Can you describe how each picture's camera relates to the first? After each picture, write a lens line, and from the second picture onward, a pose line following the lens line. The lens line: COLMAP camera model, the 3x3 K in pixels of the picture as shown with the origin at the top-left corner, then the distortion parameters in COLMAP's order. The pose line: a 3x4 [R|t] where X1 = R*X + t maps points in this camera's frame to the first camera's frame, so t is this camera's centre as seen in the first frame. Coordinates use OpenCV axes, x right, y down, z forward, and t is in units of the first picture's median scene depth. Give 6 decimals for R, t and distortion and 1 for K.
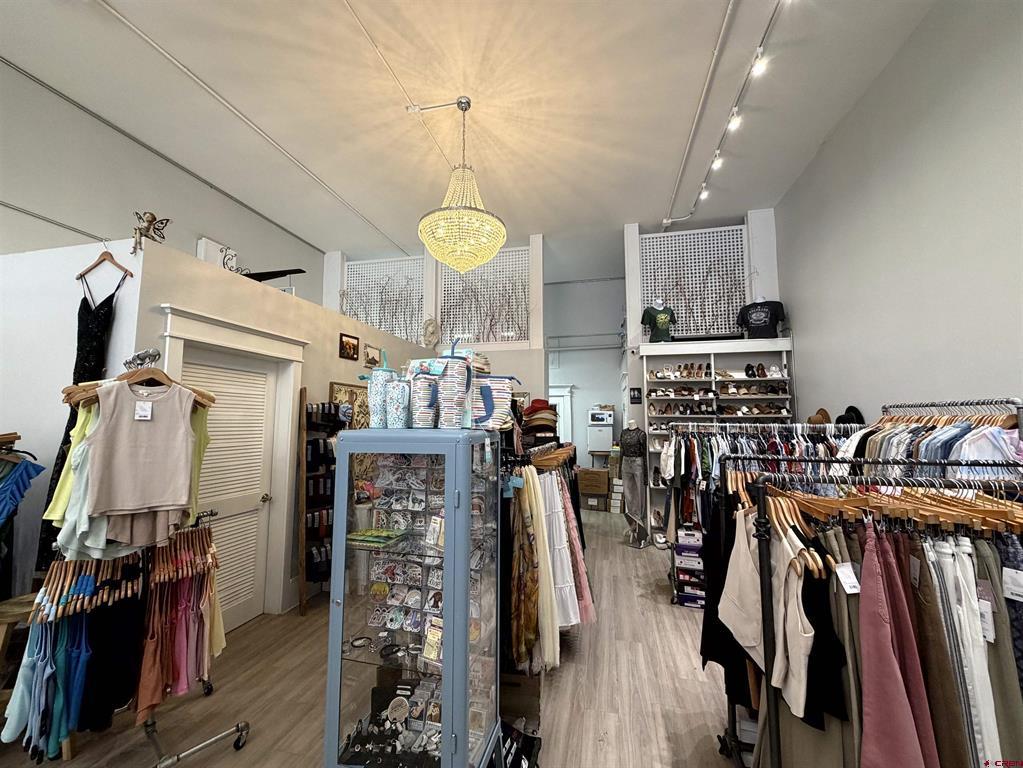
lens RADIAL K [[409.7, 0, 509.9], [0, 409.7, 383.8], [0, 0, 1]] dist [0.000726, -0.000002]
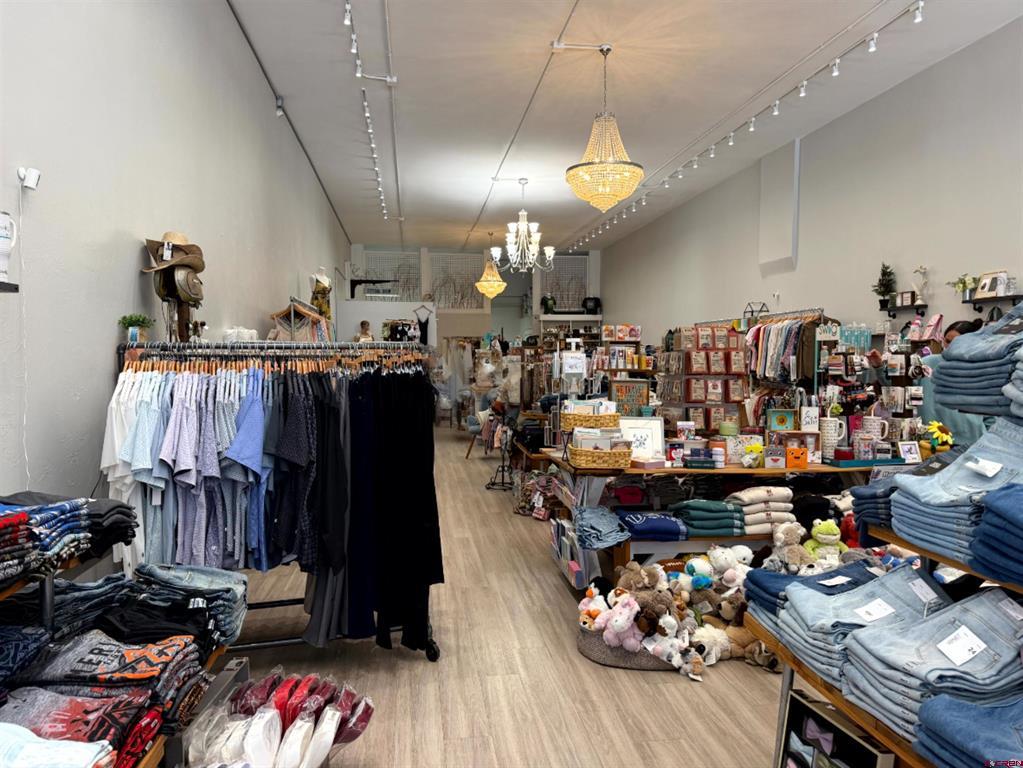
lens RADIAL K [[713.5, 0, 513.7], [0, 713.5, 385.6], [0, 0, 1]] dist [0.120229, -0.161541]
pose [[0.931790, -0.017537, 0.362574, -1.517783], [-0.030084, 0.991665, 0.125279, -0.255353], [-0.361750, -0.127641, 0.923496, -3.161999]]
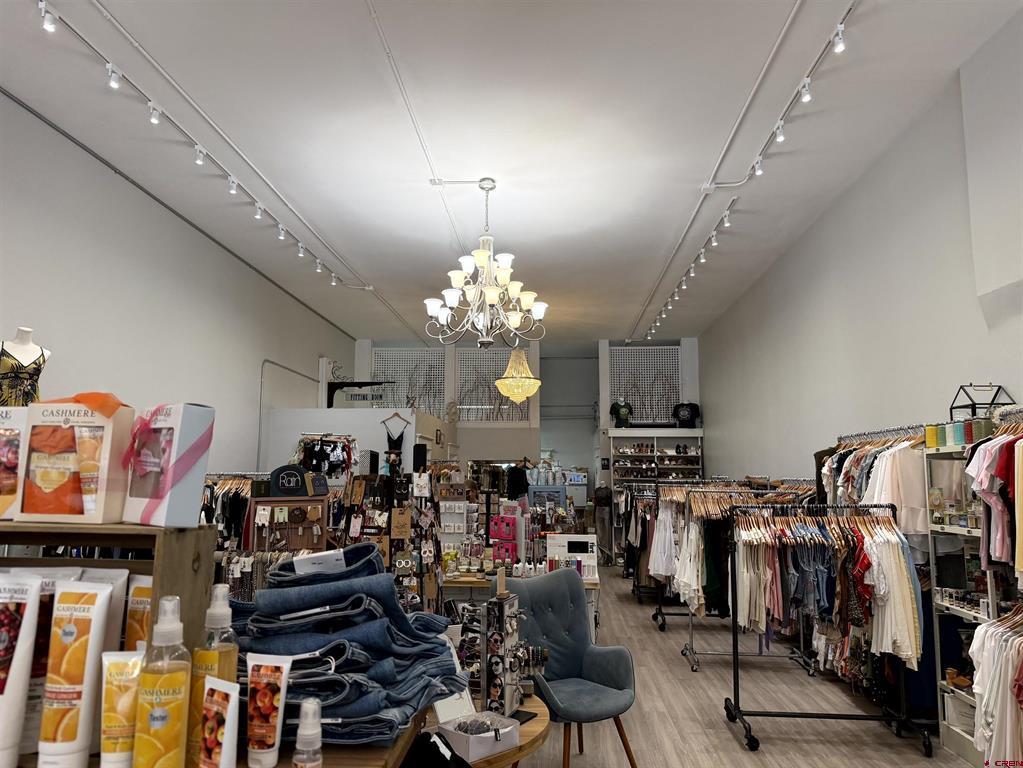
lens RADIAL K [[714.0, 0, 511.5], [0, 714.0, 384.0], [0, 0, 1]] dist [0.122483, -0.192306]
pose [[0.986146, 0.023947, 0.164141, -0.595646], [-0.017361, 0.998990, -0.041439, -0.193053], [-0.164968, 0.038016, 0.985566, -1.951523]]
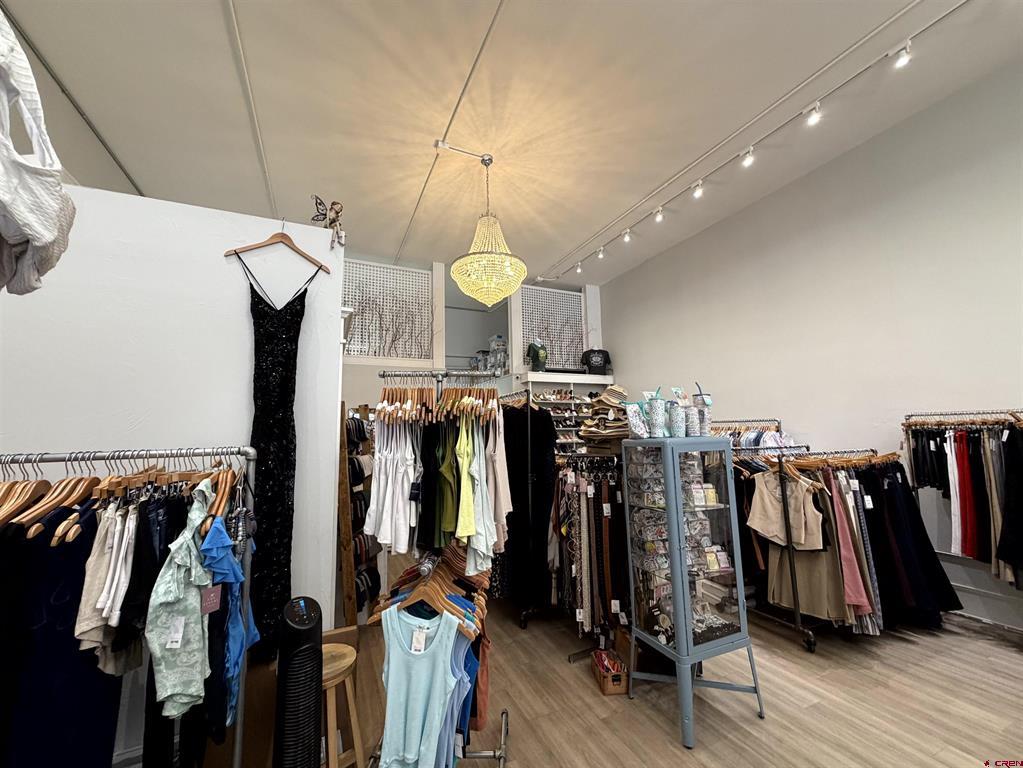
lens RADIAL K [[407.9, 0, 508.9], [0, 407.9, 384.0], [0, 0, 1]] dist [-0.000082, -0.000261]
pose [[0.795740, 0.055502, 0.603090, -0.646936], [-0.034909, 0.998340, -0.045816, -0.000267], [-0.604631, 0.015405, 0.796357, 0.047821]]
